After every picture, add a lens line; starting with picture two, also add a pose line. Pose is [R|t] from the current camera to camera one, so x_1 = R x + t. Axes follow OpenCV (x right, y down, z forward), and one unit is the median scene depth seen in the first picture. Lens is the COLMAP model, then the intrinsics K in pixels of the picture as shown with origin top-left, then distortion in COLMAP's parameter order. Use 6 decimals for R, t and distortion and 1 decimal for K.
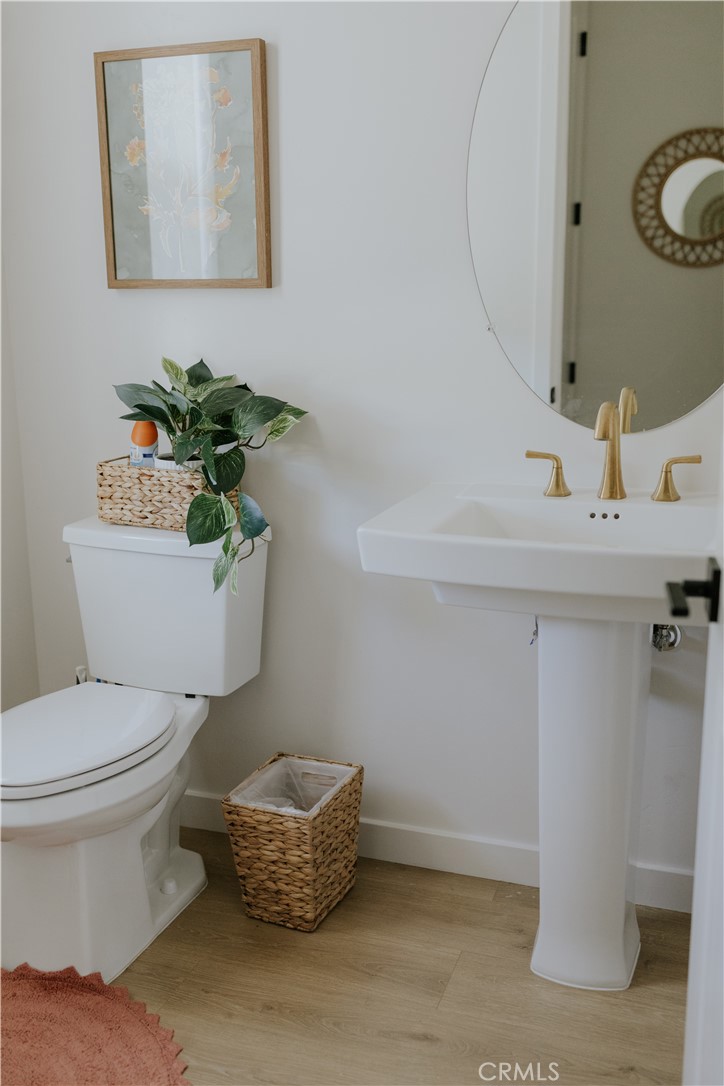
lens RADIAL K [[1077.8, 0, 354.9], [0, 1077.8, 541.5], [0, 0, 1]] dist [0.018876, 0.000000]
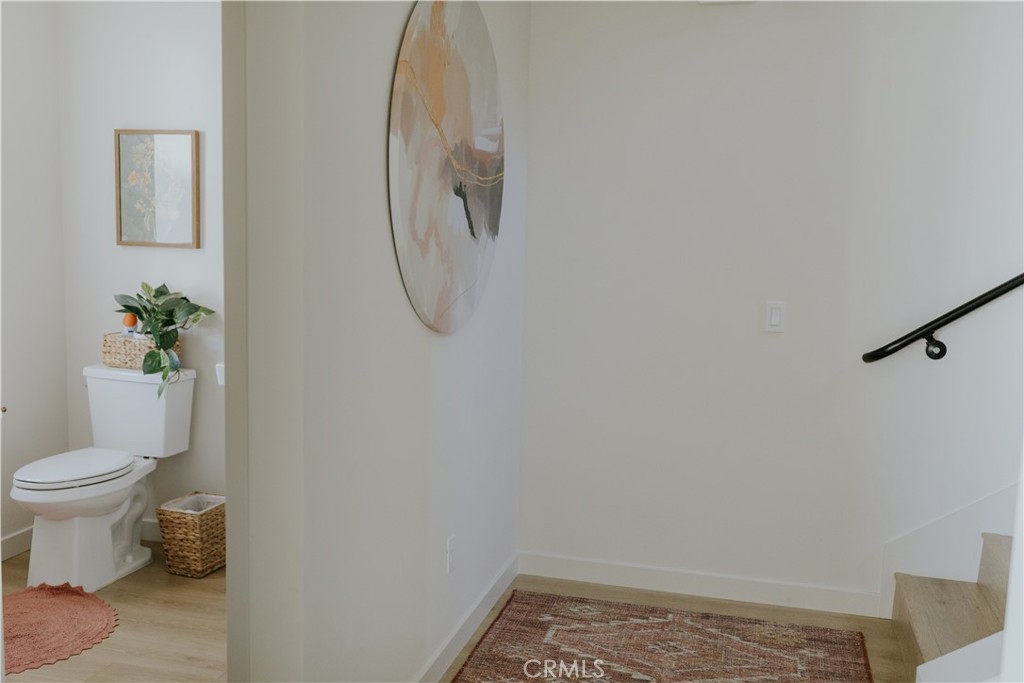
lens RADIAL K [[1016.3, 0, 517.8], [0, 1016.3, 345.5], [0, 0, 1]] dist [0.018876, 0.000000]
pose [[0.997140, 0.027309, 0.070472, 0.381948], [-0.019644, 0.994038, -0.107253, 0.130947], [-0.072981, 0.105562, 0.991731, -0.882350]]
